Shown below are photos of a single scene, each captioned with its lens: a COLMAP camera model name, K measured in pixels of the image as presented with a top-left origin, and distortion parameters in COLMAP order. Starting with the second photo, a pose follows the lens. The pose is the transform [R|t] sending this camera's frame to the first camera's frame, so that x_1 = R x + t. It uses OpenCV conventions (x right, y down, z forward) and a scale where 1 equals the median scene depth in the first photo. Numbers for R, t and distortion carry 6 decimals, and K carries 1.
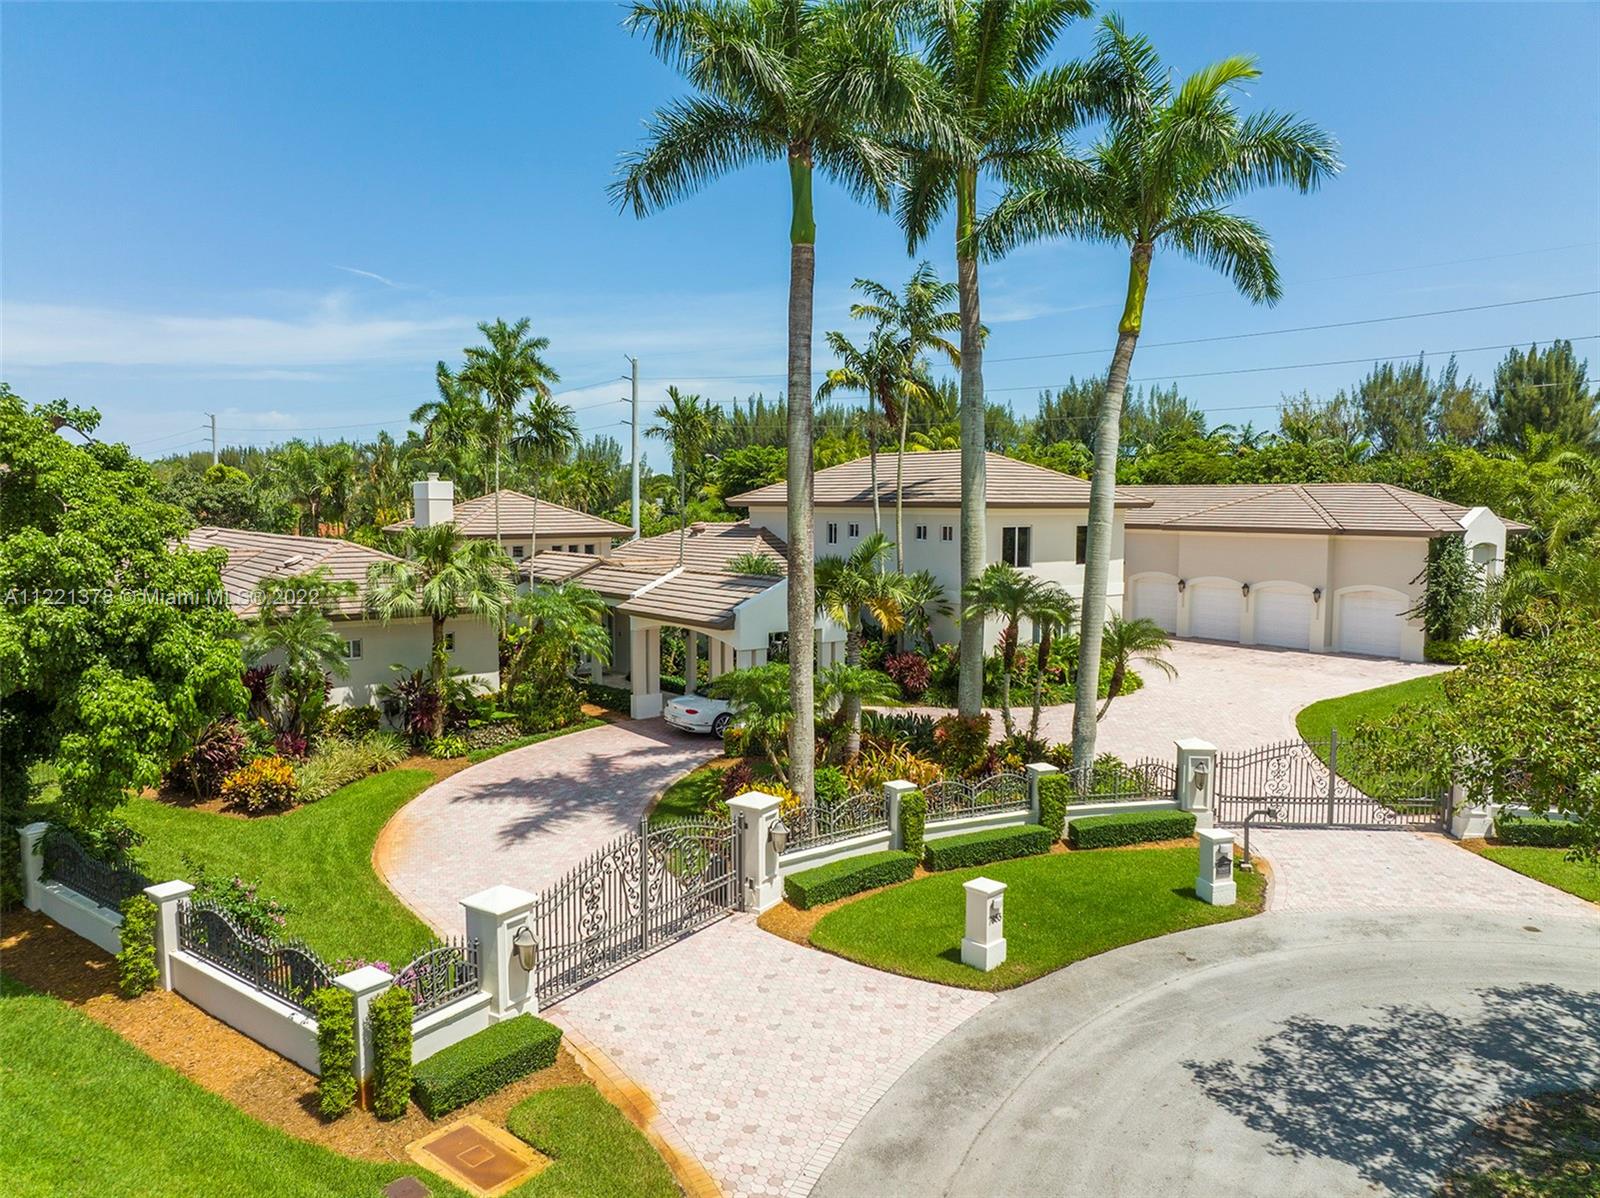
lens RADIAL K [[1050.8, 0, 804.2], [0, 1050.8, 623.6], [0, 0, 1]] dist [-0.027861, 0.007096]
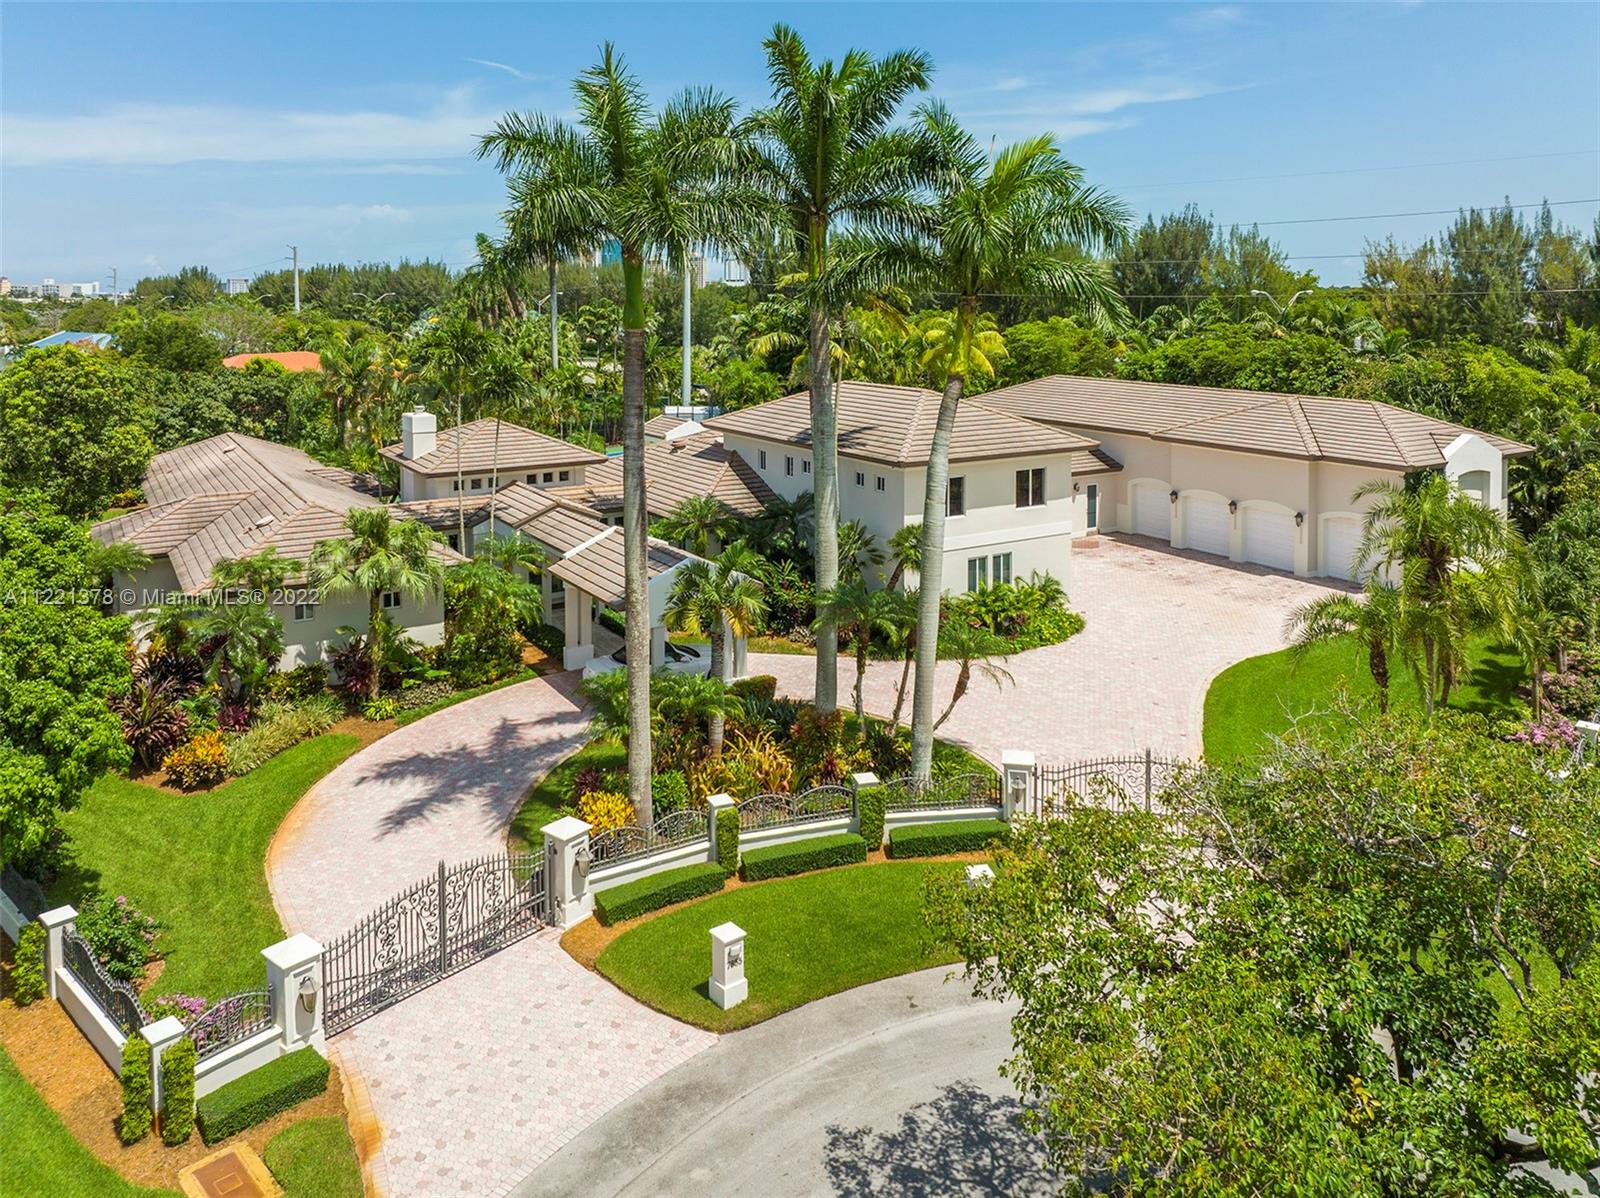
lens RADIAL K [[1112.3, 0, 803.8], [0, 1112.3, 391.1], [0, 0, 1]] dist [-0.019231, 0.002047]
pose [[0.995542, 0.002745, -0.094282, 0.330096], [-0.006555, 0.999173, -0.040127, -0.267069], [0.094094, 0.040566, 0.994737, -0.208310]]
